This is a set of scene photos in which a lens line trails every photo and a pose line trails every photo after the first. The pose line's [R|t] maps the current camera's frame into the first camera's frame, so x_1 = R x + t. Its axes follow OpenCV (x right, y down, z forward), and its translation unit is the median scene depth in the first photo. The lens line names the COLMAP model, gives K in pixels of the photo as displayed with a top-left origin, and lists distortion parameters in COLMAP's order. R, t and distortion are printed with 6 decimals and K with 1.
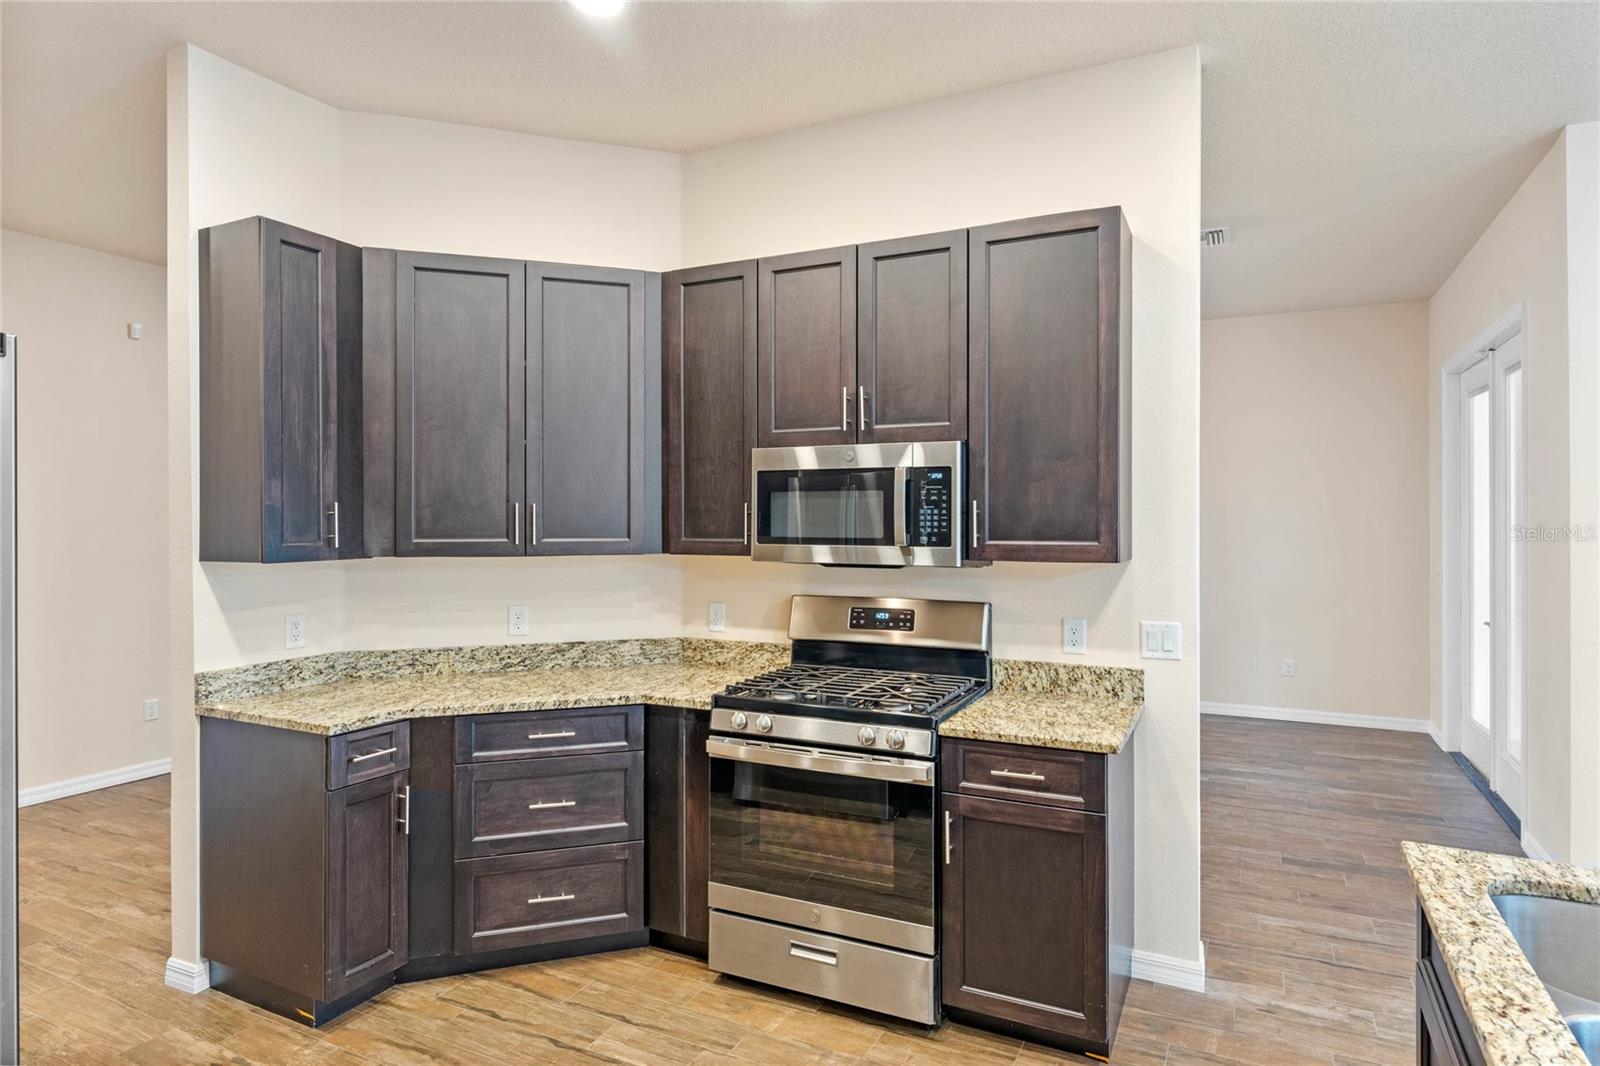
lens RADIAL K [[902.9, 0, 795.0], [0, 902.9, 521.8], [0, 0, 1]] dist [0.007707, -0.003419]
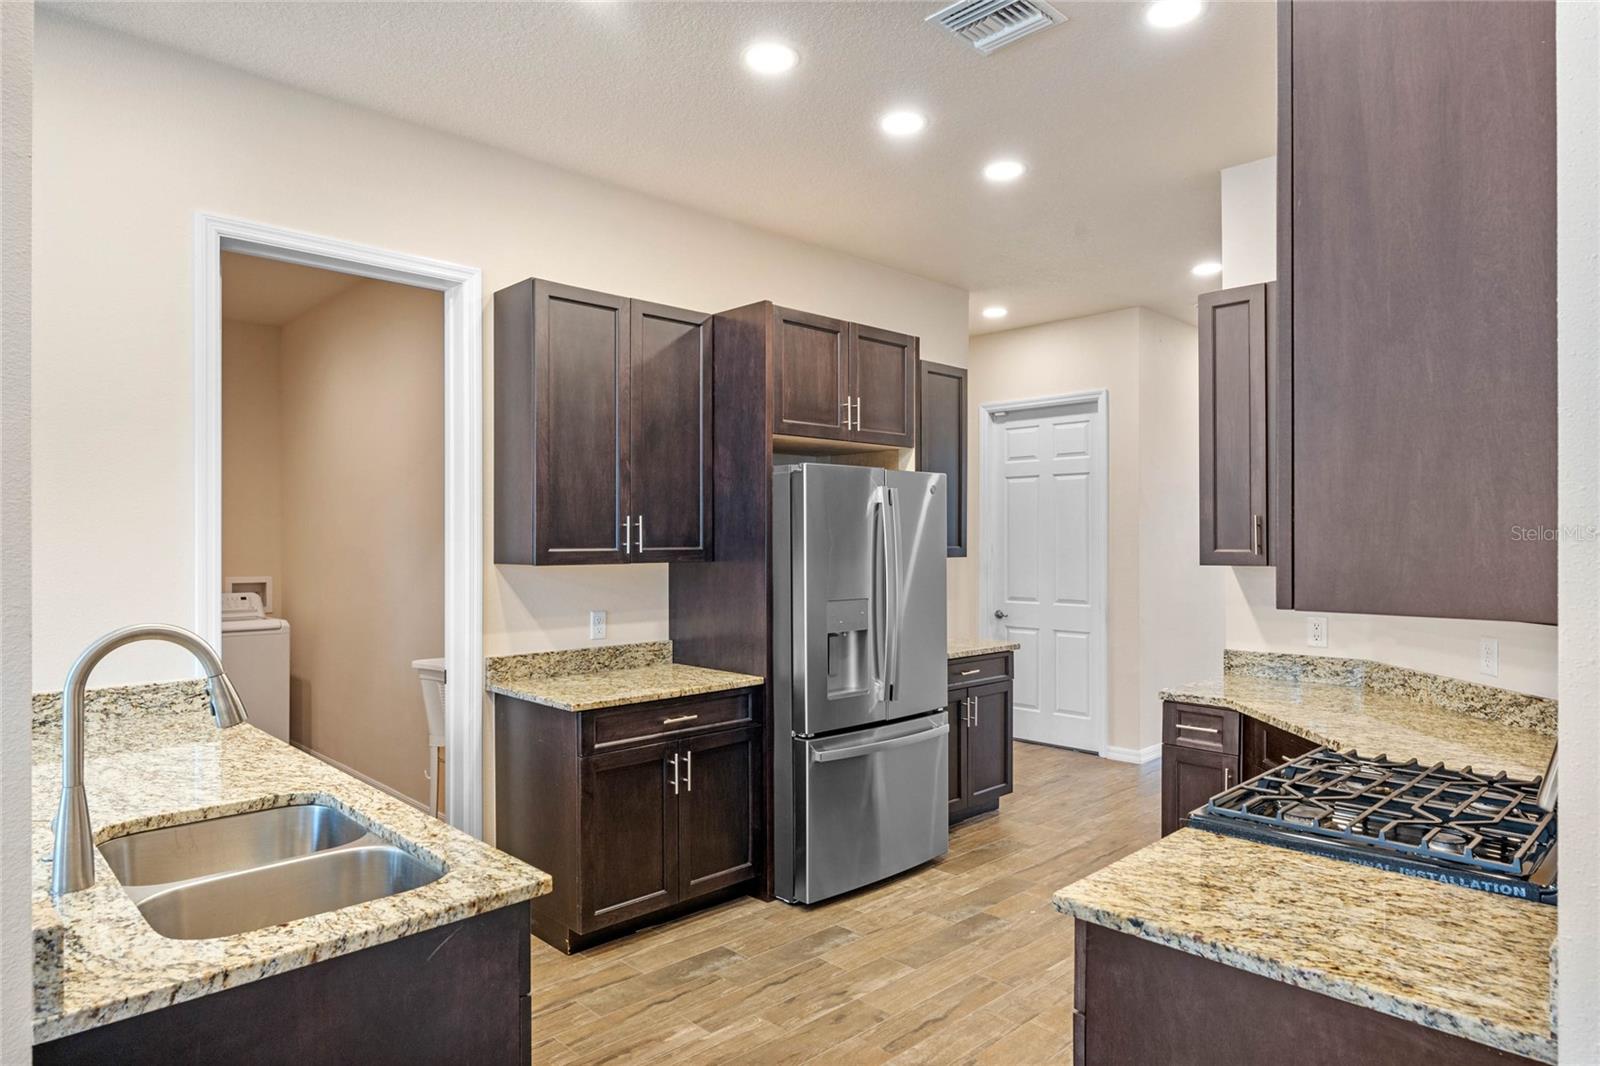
lens RADIAL K [[942.6, 0, 796.2], [0, 942.6, 537.1], [0, 0, 1]] dist [-0.000904, -0.001823]
pose [[-0.322884, -0.001963, -0.946437, 0.757848], [-0.000655, 0.999998, -0.001851, 0.008262], [0.946438, 0.000022, -0.322884, 0.785545]]
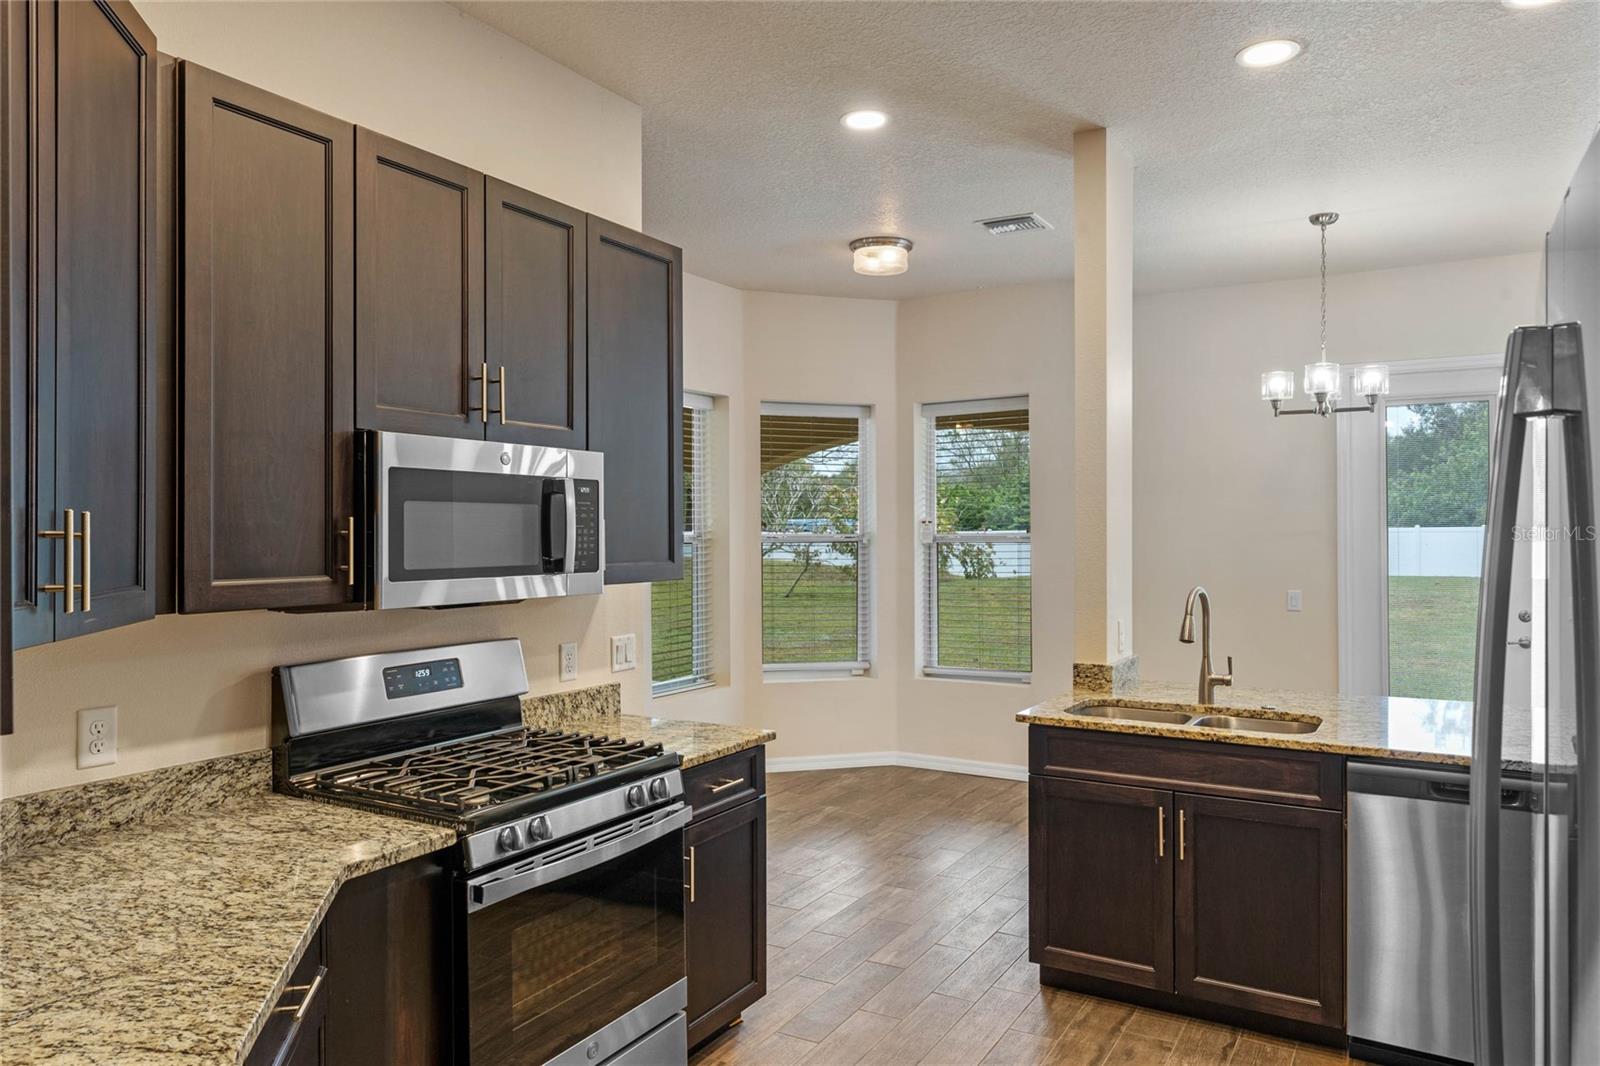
lens RADIAL K [[1064.7, 0, 811.1], [0, 1064.7, 532.9], [0, 0, 1]] dist [-0.002473, 0.002203]
pose [[0.054370, -0.001463, 0.998520, -0.772667], [0.004063, 0.999991, 0.001244, -0.009451], [-0.998513, 0.003989, 0.054375, 0.663978]]
